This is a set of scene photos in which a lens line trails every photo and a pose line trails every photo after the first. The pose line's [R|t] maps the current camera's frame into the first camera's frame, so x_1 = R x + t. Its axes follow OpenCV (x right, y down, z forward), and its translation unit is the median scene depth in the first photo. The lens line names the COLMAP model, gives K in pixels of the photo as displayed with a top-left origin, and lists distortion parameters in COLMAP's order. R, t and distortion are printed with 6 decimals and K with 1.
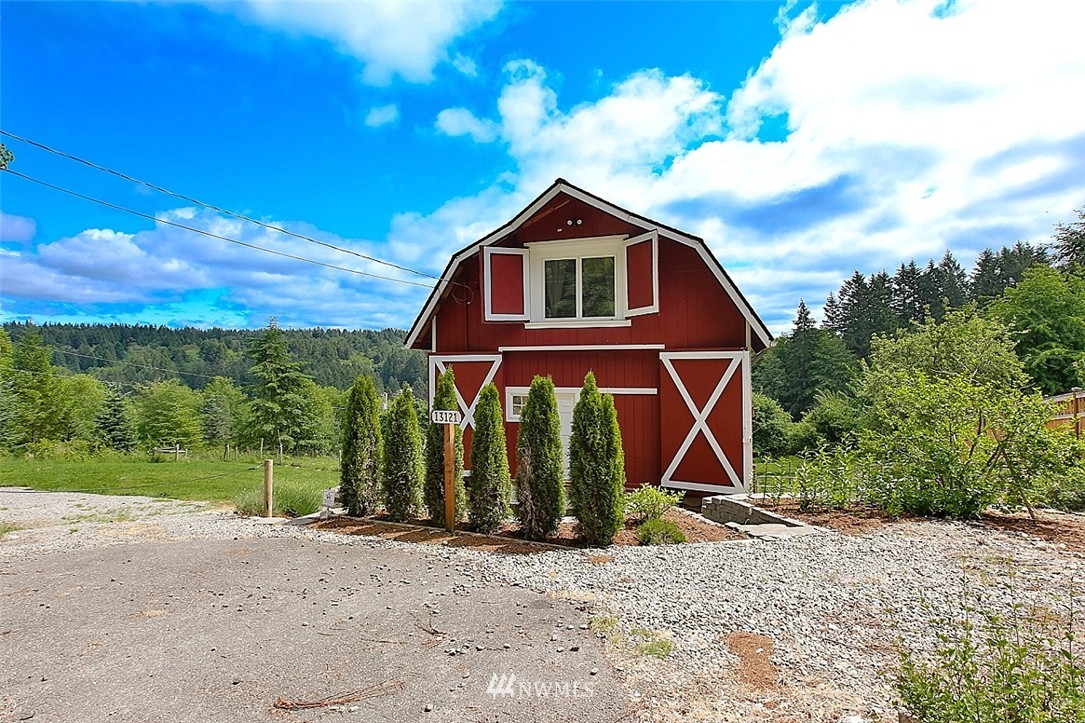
lens RADIAL K [[592.8, 0, 551.0], [0, 592.8, 351.5], [0, 0, 1]] dist [-0.002515, 0.000296]
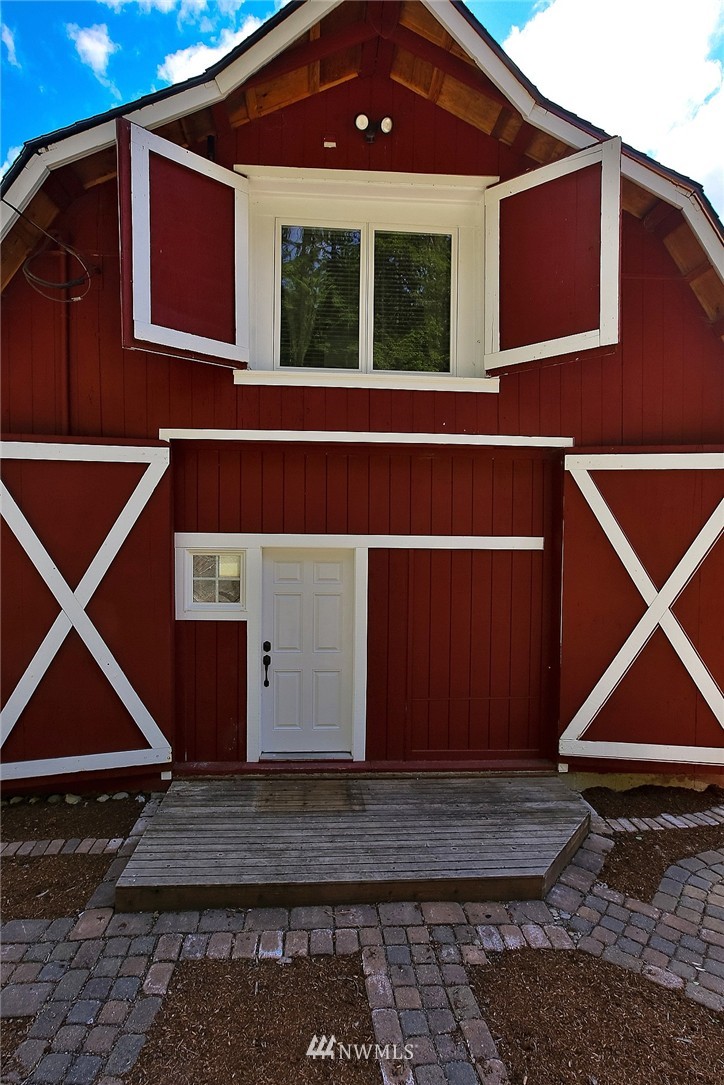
lens RADIAL K [[592.8, 0, 355.7], [0, 592.8, 544.3], [0, 0, 1]] dist [-0.002515, 0.000296]
pose [[0.922424, 0.008982, 0.386074, -0.124119], [-0.021089, 0.999409, 0.027137, 0.057007], [-0.385602, -0.033173, 0.922069, 0.620026]]
